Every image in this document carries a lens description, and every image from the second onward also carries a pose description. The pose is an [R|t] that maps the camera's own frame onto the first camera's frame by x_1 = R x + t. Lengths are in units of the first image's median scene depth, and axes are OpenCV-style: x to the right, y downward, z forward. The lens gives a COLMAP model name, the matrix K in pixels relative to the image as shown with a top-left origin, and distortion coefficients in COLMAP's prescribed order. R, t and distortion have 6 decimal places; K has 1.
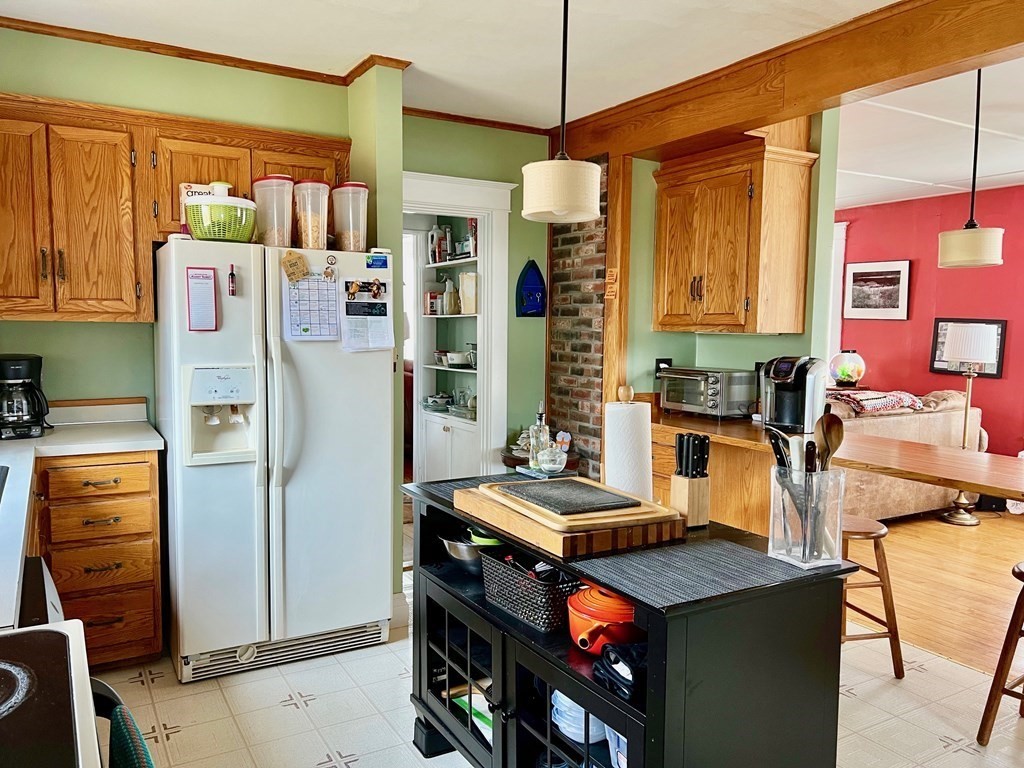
lens RADIAL K [[770.7, 0, 480.7], [0, 770.7, 396.7], [0, 0, 1]] dist [0.062308, -0.058980]
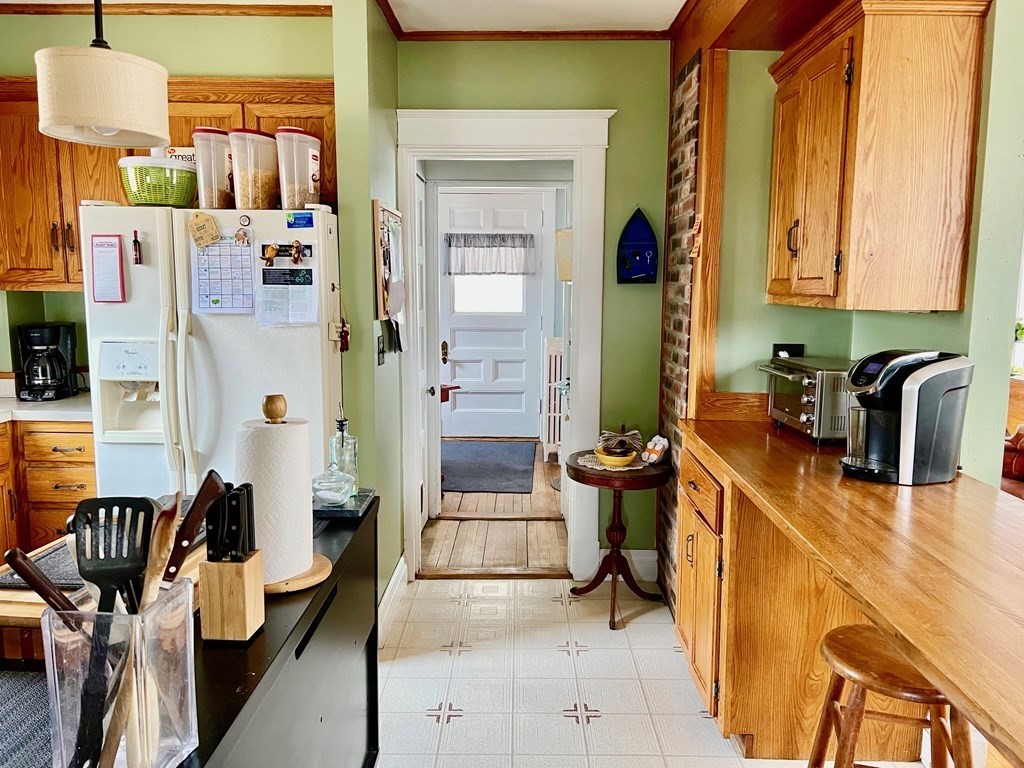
lens RADIAL K [[770.7, 0, 511.9], [0, 770.7, 381.4], [0, 0, 1]] dist [0.062308, -0.058980]
pose [[0.860249, 0.058608, -0.506494, 0.507581], [-0.044788, 0.998218, 0.039437, -0.044106], [0.507903, -0.011241, 0.861341, 0.394985]]
